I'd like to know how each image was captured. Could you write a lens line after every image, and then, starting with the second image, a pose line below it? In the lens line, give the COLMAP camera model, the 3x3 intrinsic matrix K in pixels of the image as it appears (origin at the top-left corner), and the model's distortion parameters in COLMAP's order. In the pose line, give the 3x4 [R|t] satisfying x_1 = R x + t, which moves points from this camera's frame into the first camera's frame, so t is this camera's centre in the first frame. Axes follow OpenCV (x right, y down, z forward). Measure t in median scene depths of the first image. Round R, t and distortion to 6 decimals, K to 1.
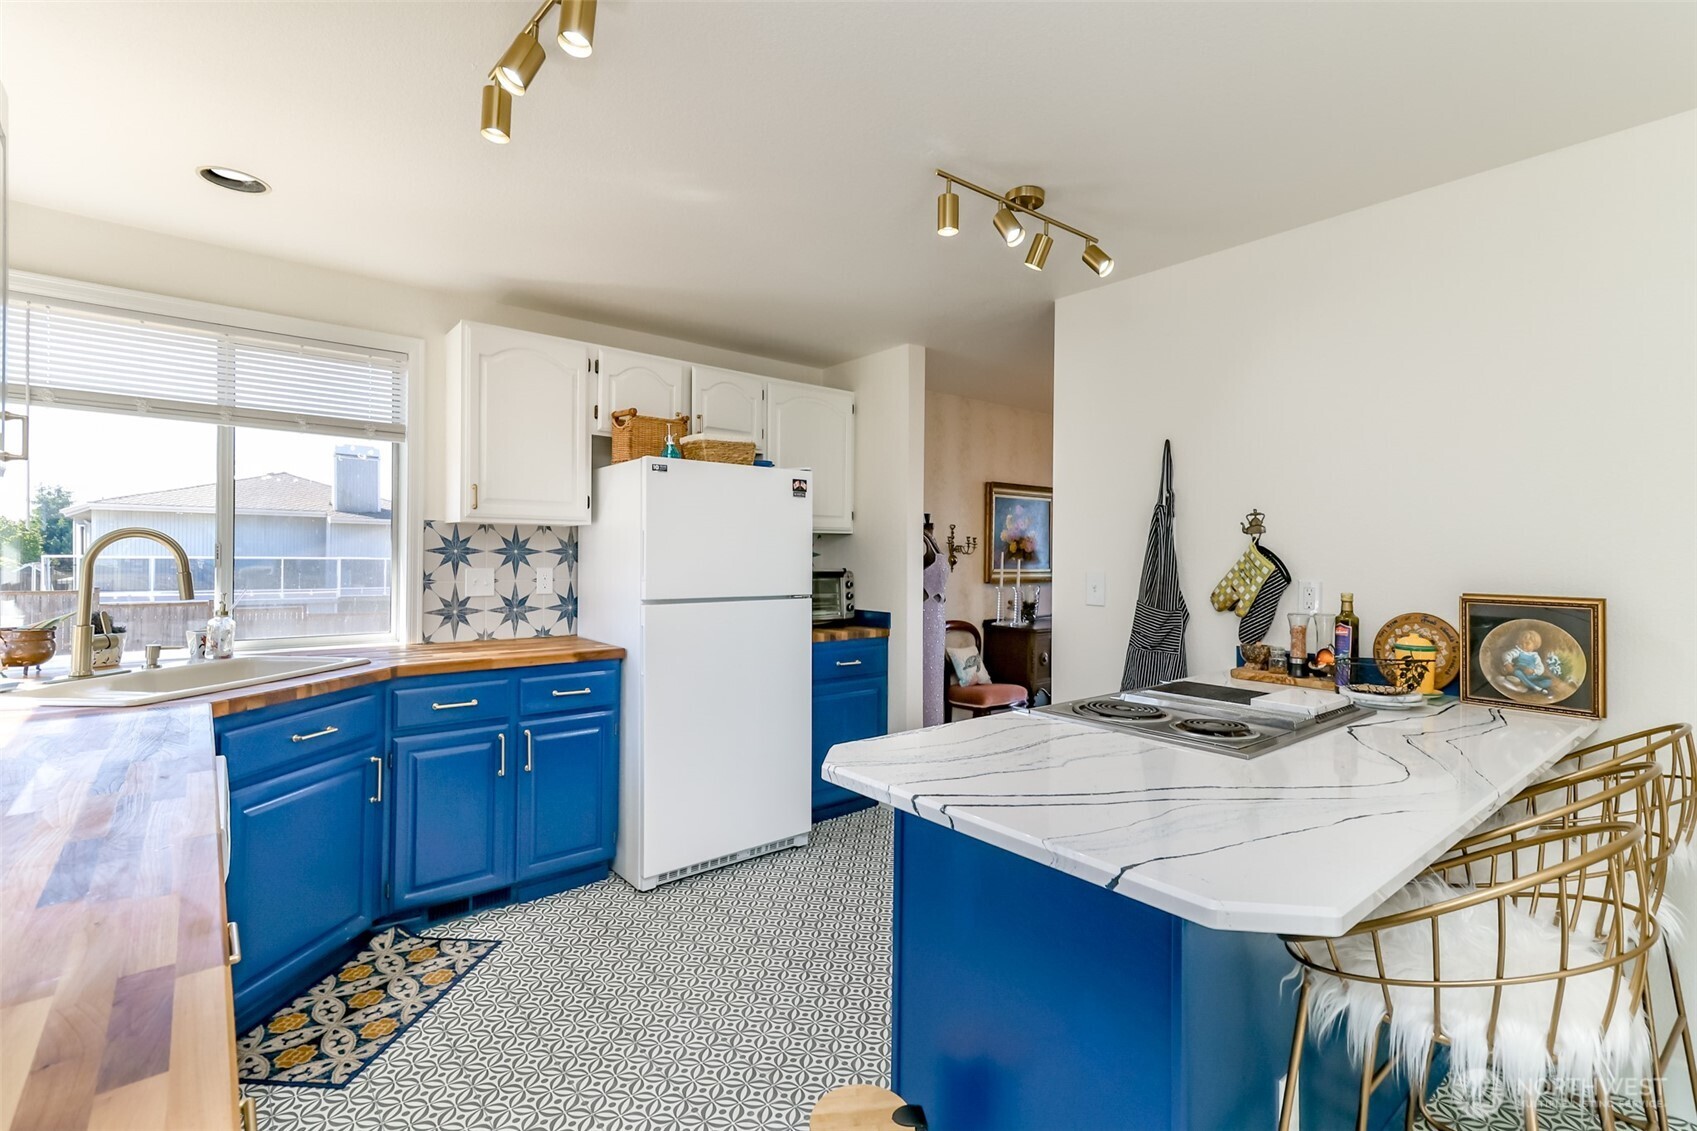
lens RADIAL K [[775.8, 0, 846.5], [0, 775.8, 554.3], [0, 0, 1]] dist [0.016841, 0.000870]
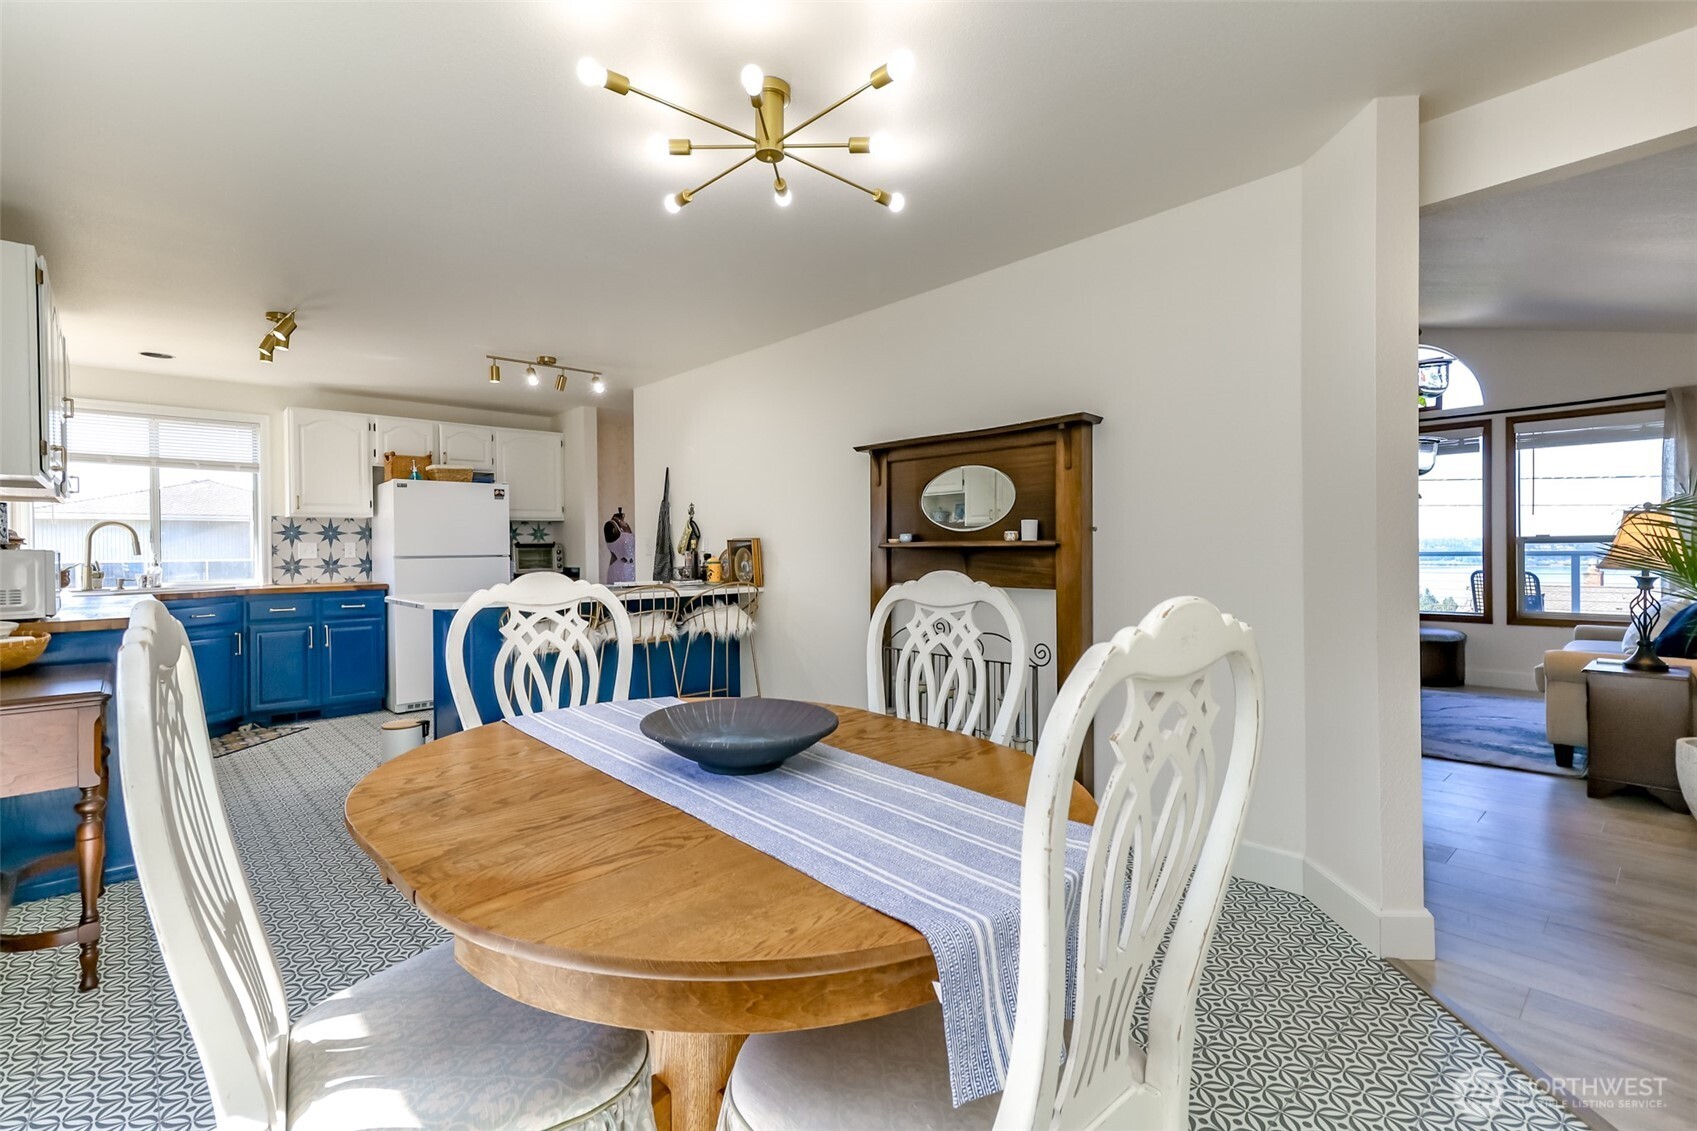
lens RADIAL K [[775.8, 0, 846.6], [0, 775.8, 554.0], [0, 0, 1]] dist [0.016841, 0.000870]
pose [[0.998263, -0.020934, 0.055062, 0.658177], [0.020678, 0.999773, 0.005217, 0.059806], [-0.055159, -0.004069, 0.998469, -0.846774]]
